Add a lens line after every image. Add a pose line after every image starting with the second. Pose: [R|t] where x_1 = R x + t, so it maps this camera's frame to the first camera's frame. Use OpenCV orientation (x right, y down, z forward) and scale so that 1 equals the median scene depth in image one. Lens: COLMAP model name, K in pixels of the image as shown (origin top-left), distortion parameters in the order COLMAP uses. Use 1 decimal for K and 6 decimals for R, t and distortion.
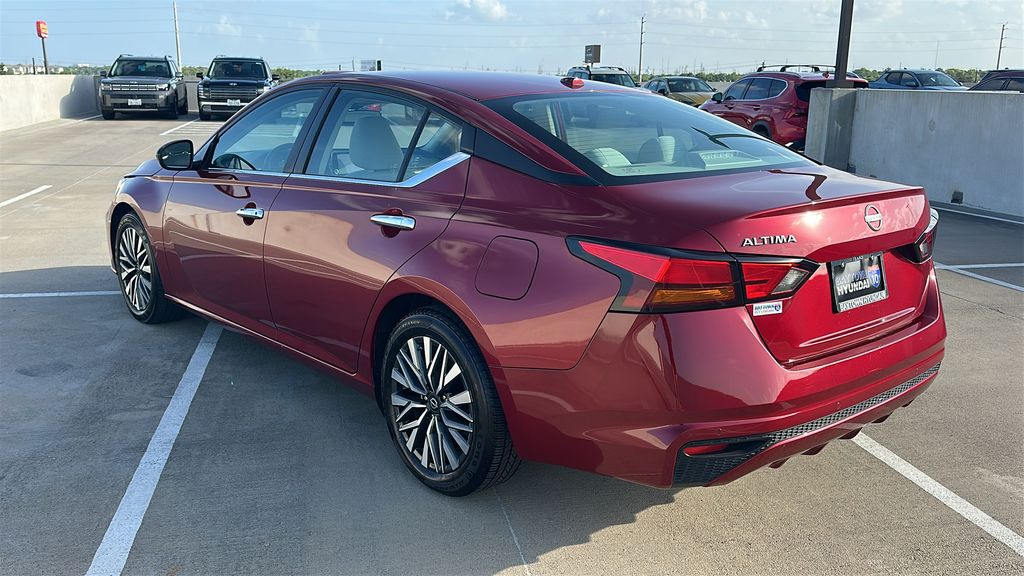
lens RADIAL K [[854.4, 0, 512.0], [0, 854.4, 288.0], [0, 0, 1]] dist [0.123093, -0.234689]
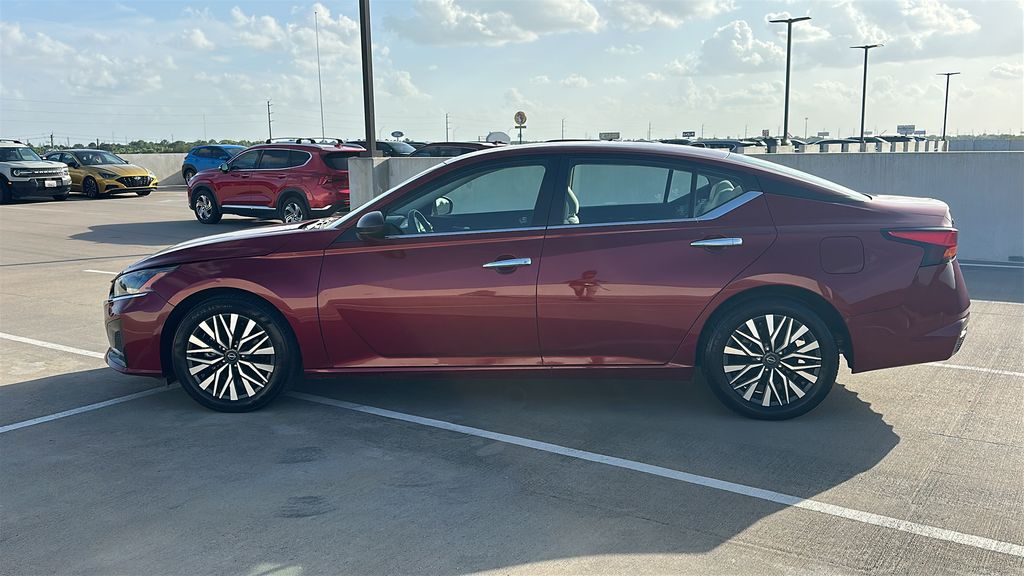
lens RADIAL K [[854.4, 0, 512.0], [0, 854.4, 288.0], [0, 0, 1]] dist [0.123093, -0.234689]
pose [[0.717923, -0.125808, 0.684660, -1.380659], [0.180000, 0.983634, -0.008000, -0.054488], [-0.672449, 0.128982, 0.728819, 0.199639]]
